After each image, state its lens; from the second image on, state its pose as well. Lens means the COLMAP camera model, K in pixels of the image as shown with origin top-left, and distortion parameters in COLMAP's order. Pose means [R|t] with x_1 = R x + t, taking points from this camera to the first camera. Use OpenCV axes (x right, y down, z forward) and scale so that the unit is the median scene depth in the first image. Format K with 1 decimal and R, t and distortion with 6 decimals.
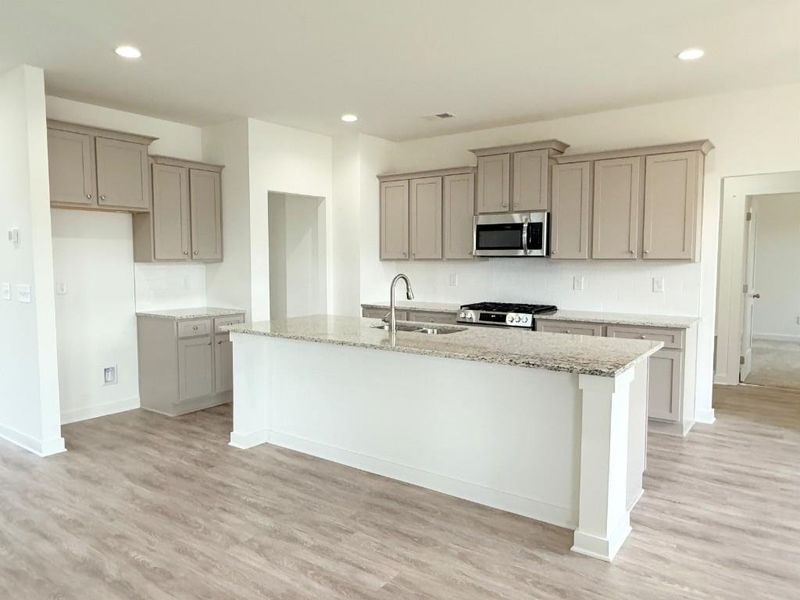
lens RADIAL K [[561.9, 0, 400.0], [0, 561.9, 300.0], [0, 0, 1]] dist [-0.000197, -0.001539]
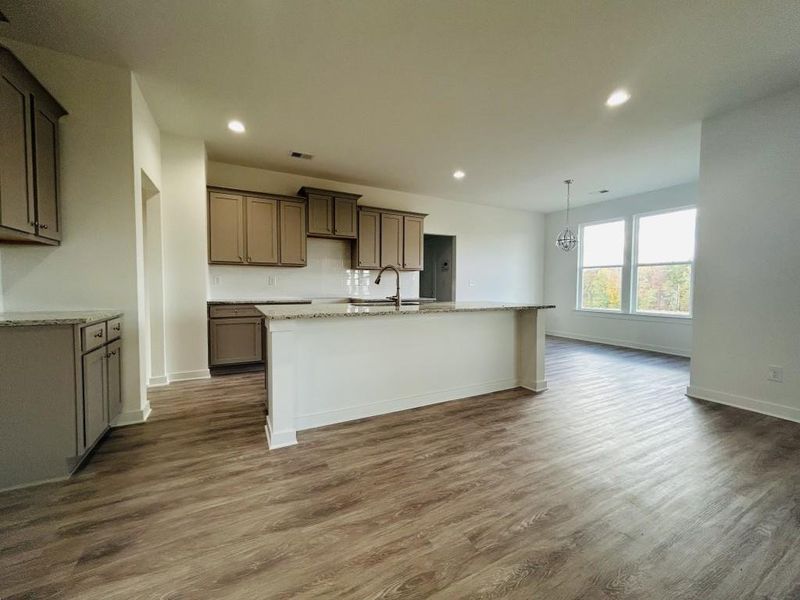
lens RADIAL K [[322.0, 0, 400.0], [0, 322.0, 300.0], [0, 0, 1]] dist [0.000470, 0.000296]
pose [[0.438745, -0.035971, 0.897891, -0.575445], [0.061222, 0.998073, 0.010069, 0.026416], [-0.896524, 0.050553, 0.440102, 0.508428]]
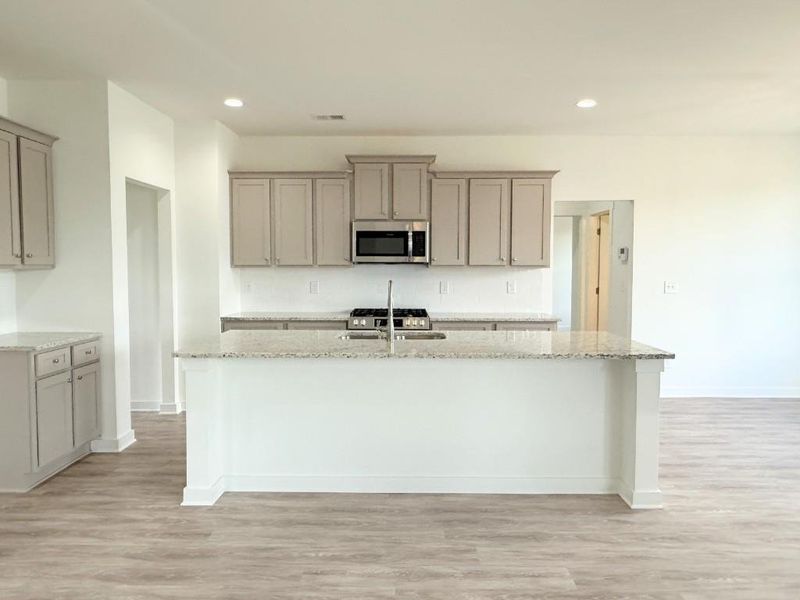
lens RADIAL K [[561.9, 0, 400.0], [0, 561.9, 300.0], [0, 0, 1]] dist [-0.000197, -0.001539]
pose [[0.816213, -0.033981, 0.576752, -0.430889], [0.041776, 0.999127, -0.000255, -0.009559], [-0.576239, 0.024302, 0.816920, 0.167526]]
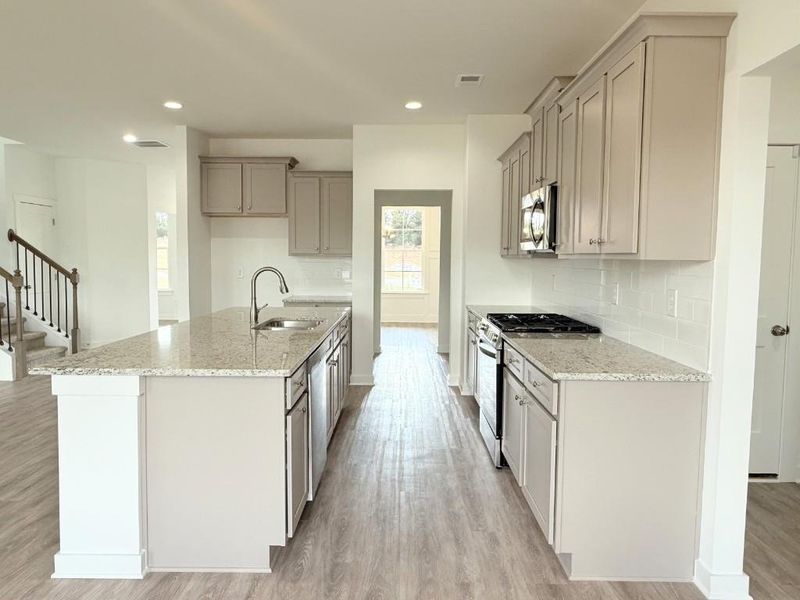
lens RADIAL K [[561.9, 0, 400.0], [0, 561.9, 300.0], [0, 0, 1]] dist [-0.000197, -0.001539]
pose [[0.580713, 0.068335, -0.811235, 0.758380], [-0.071920, 0.996881, 0.032490, -0.028775], [0.810925, 0.039476, 0.583817, 0.488605]]
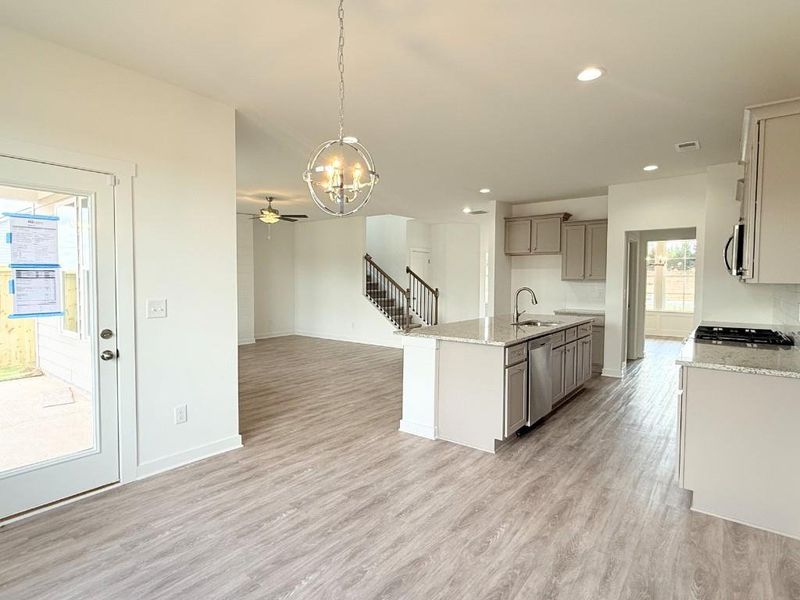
lens RADIAL K [[431.0, 0, 400.0], [0, 431.0, 300.0], [0, 0, 1]] dist [0.002751, 0.000667]
pose [[-0.030126, 0.048447, -0.998371, 1.002602], [-0.082493, 0.995297, 0.050787, -0.034447], [0.996136, 0.083889, -0.025988, 0.542564]]
